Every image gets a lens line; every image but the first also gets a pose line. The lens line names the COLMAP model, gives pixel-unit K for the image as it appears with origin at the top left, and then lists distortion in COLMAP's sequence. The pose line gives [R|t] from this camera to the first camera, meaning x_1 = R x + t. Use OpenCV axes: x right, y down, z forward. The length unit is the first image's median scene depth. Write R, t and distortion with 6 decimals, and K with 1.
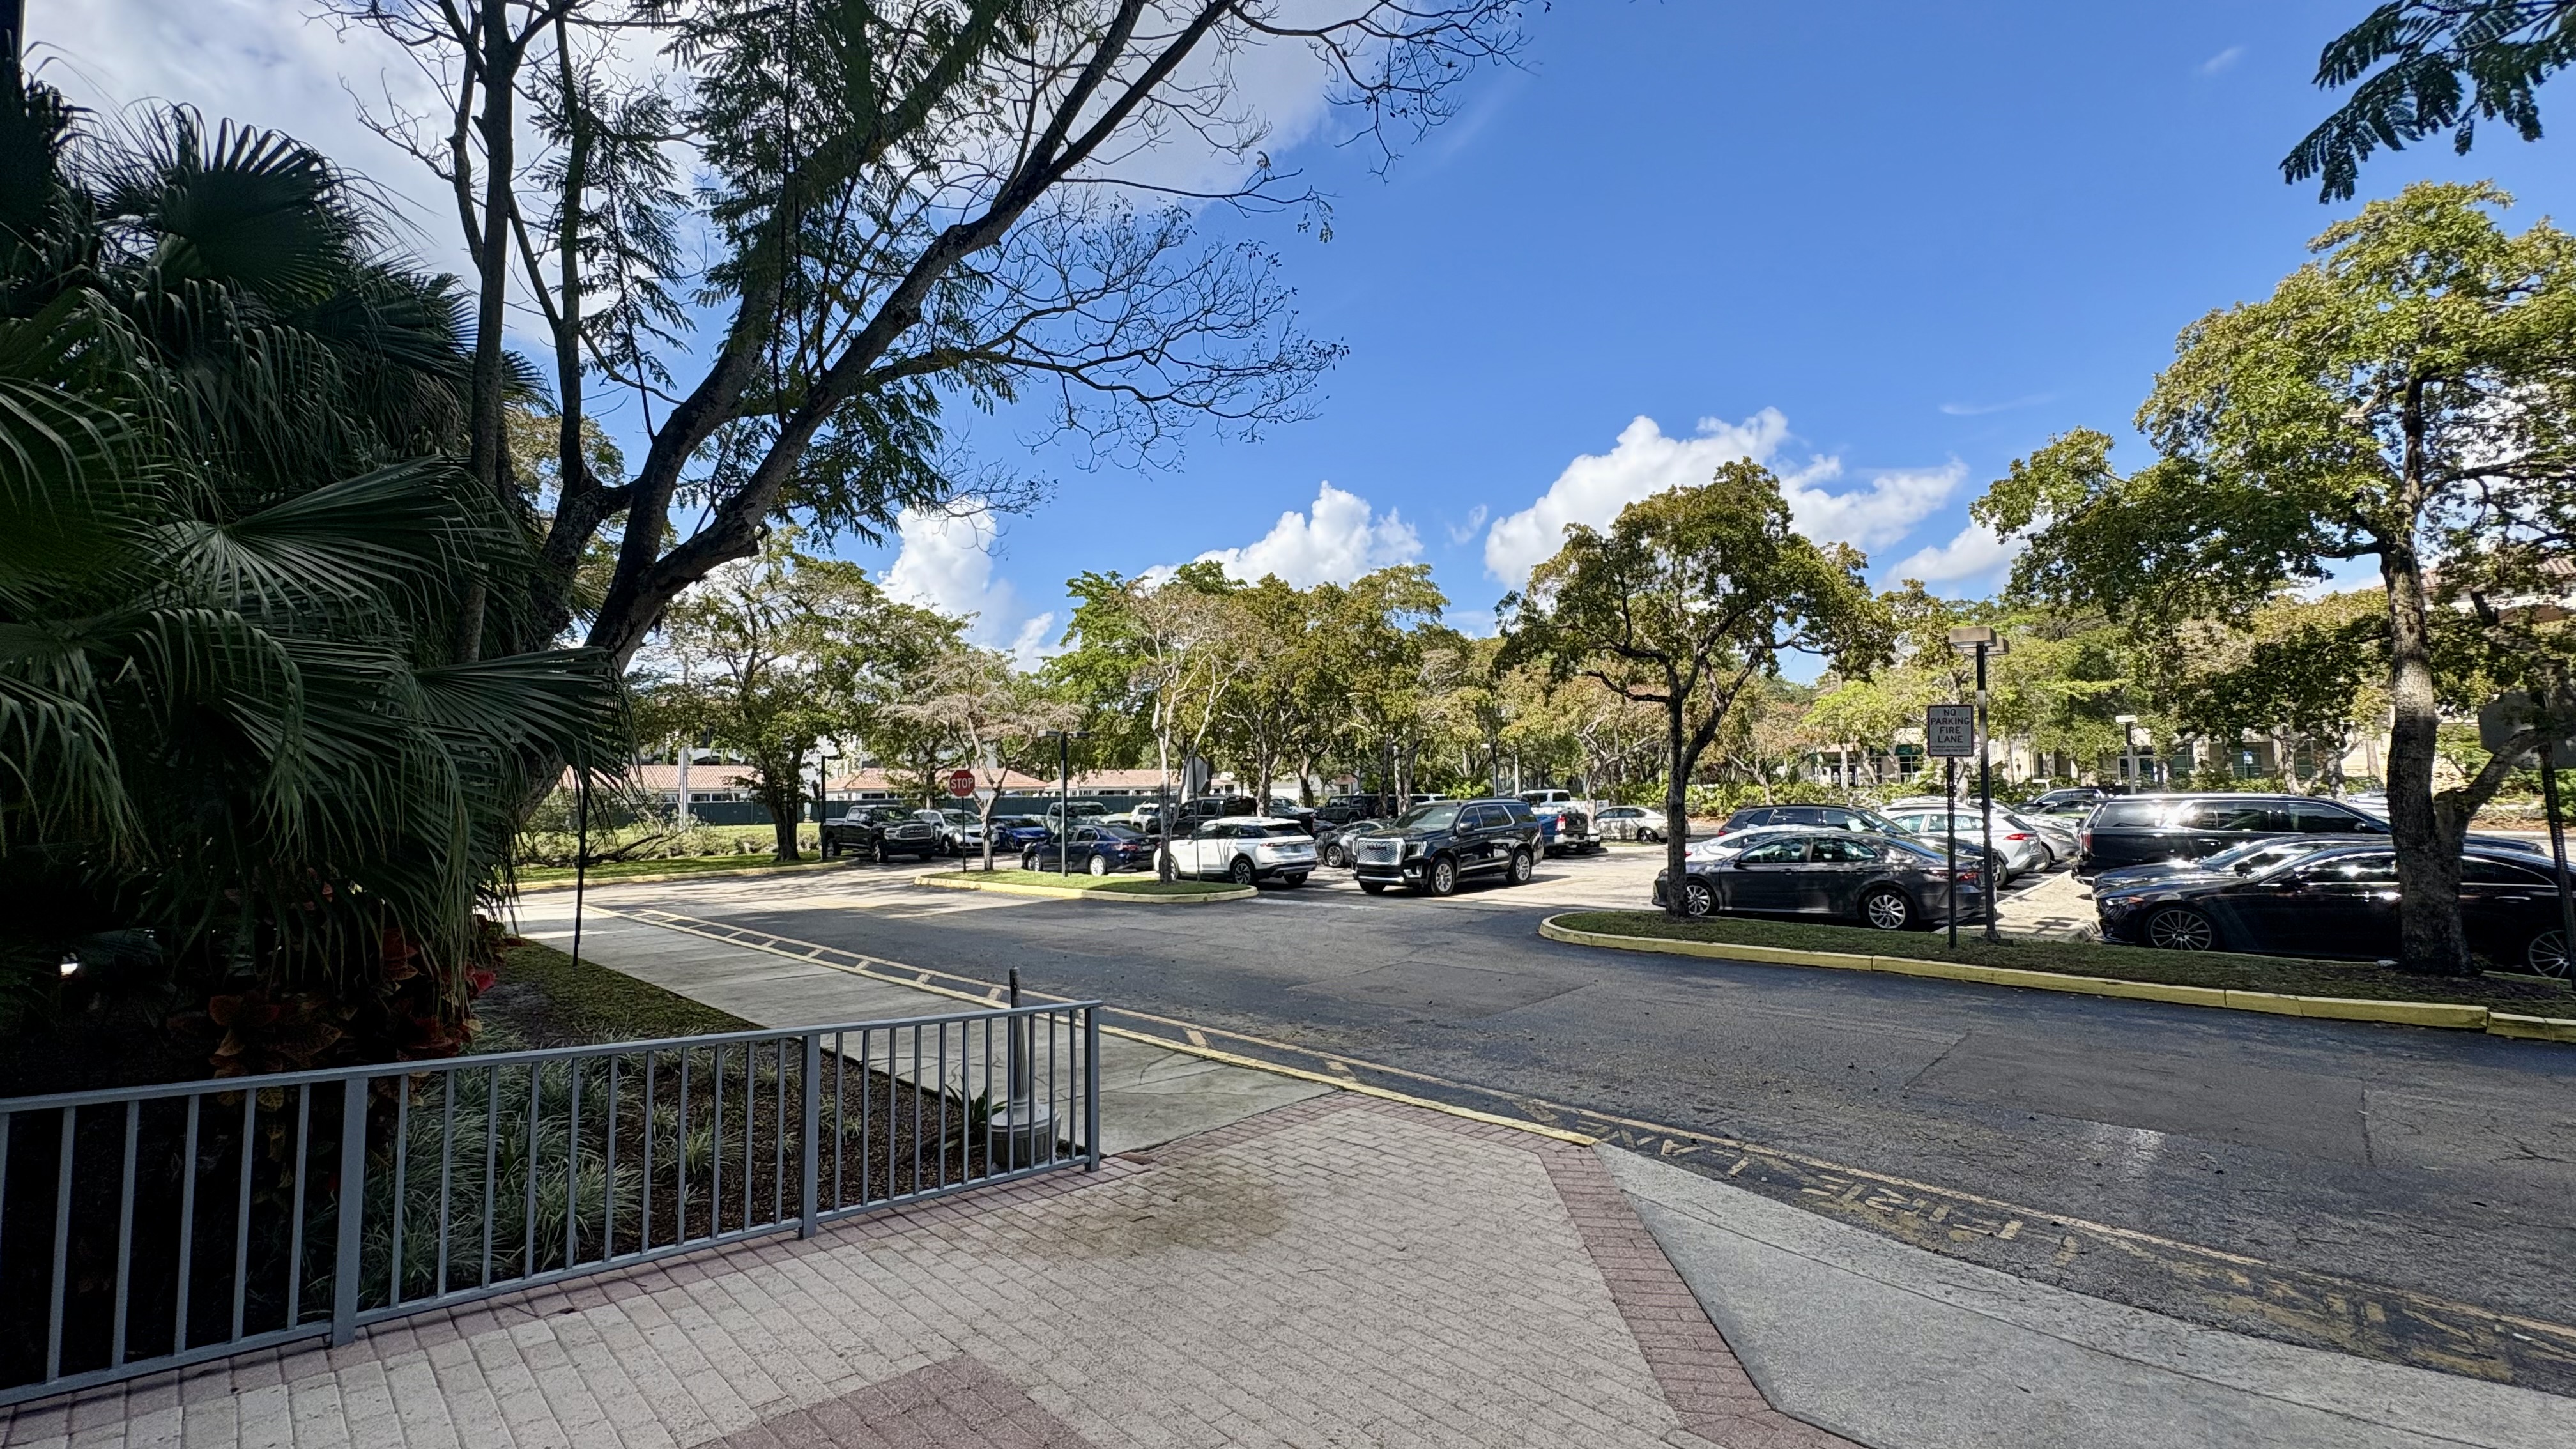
lens RADIAL K [[1021.0, 0, 1287.5], [0, 1021.0, 726.2], [0, 0, 1]] dist [-0.002350, 0.000861]
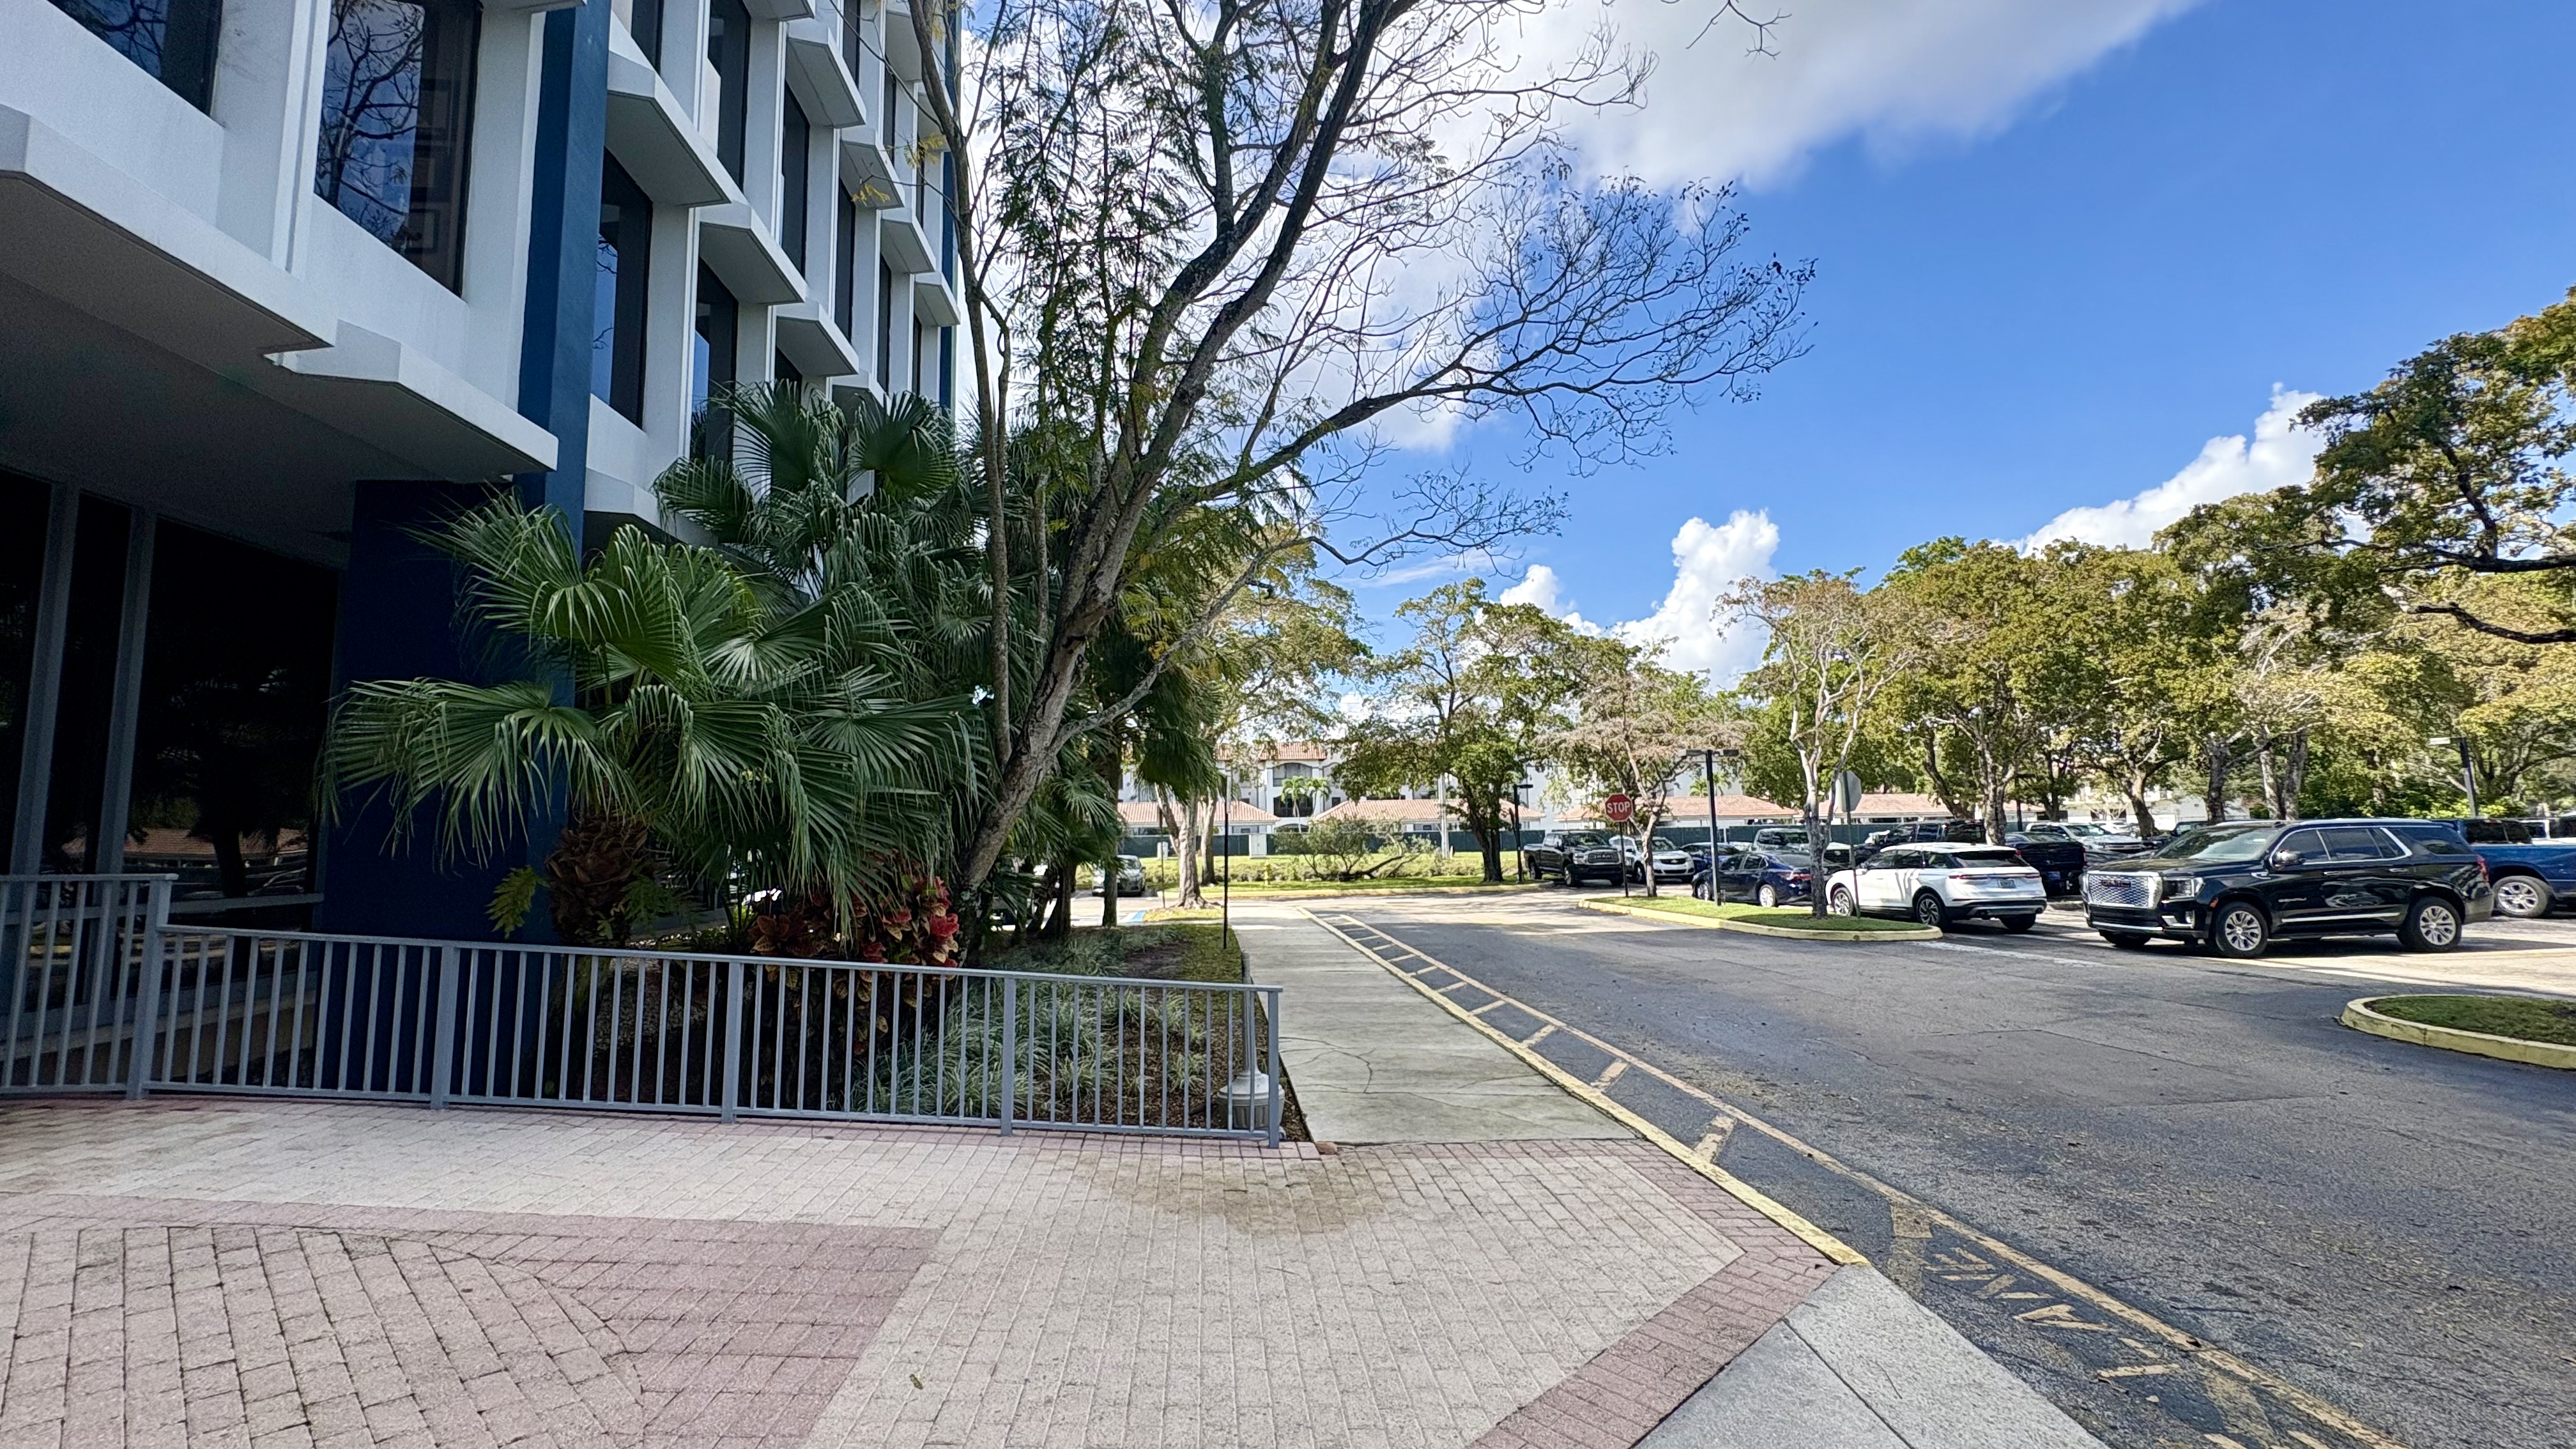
lens RADIAL K [[1021.0, 0, 1287.5], [0, 1021.0, 726.2], [0, 0, 1]] dist [-0.002350, 0.000861]
pose [[0.750324, -0.066492, -0.657717, 0.237349], [0.046584, 0.997774, -0.047727, 0.022896], [0.659426, 0.005172, 0.751751, 0.094101]]
